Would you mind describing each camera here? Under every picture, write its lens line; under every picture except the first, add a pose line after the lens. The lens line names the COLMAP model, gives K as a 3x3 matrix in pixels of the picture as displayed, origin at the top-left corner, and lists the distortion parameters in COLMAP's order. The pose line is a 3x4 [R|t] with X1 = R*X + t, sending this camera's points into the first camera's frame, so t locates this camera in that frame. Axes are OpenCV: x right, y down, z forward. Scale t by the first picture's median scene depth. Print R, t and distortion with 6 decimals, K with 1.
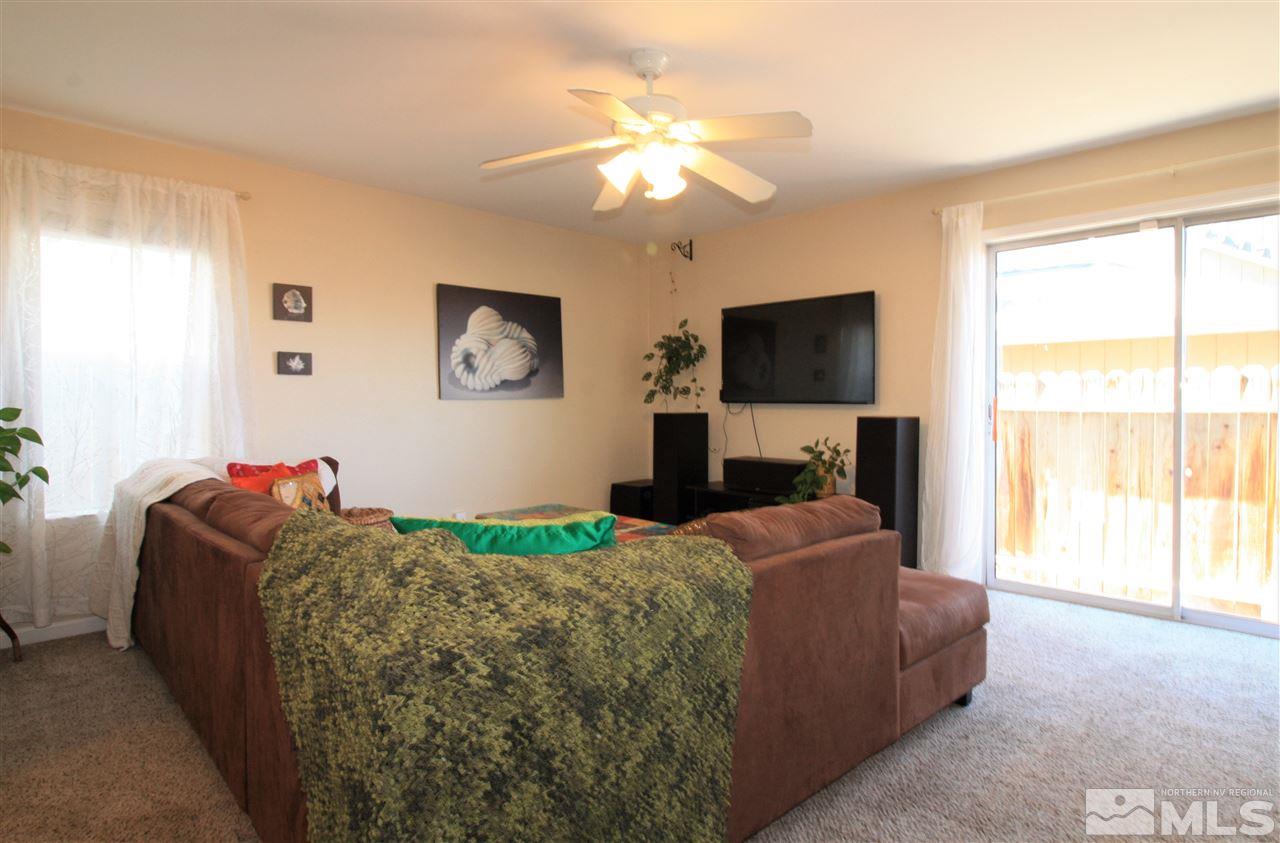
lens RADIAL K [[689.0, 0, 641.4], [0, 689.0, 421.3], [0, 0, 1]] dist [-0.007604, -0.006144]
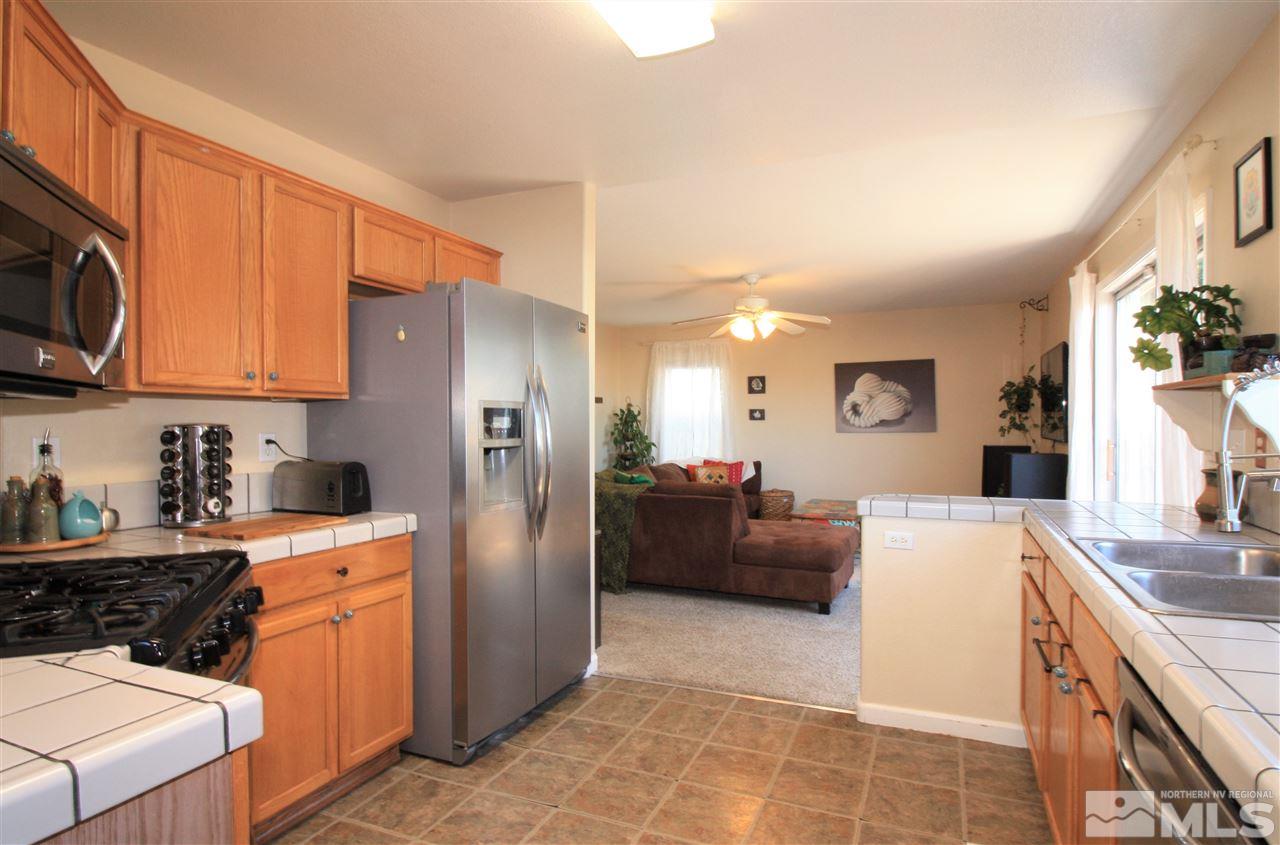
lens RADIAL K [[689.0, 0, 645.2], [0, 689.0, 428.4], [0, 0, 1]] dist [-0.007604, -0.006144]
pose [[0.372939, 0.006497, -0.927833, 1.057290], [-0.023355, 0.999724, -0.002388, -0.026245], [0.927562, 0.022560, 0.372988, -0.052025]]
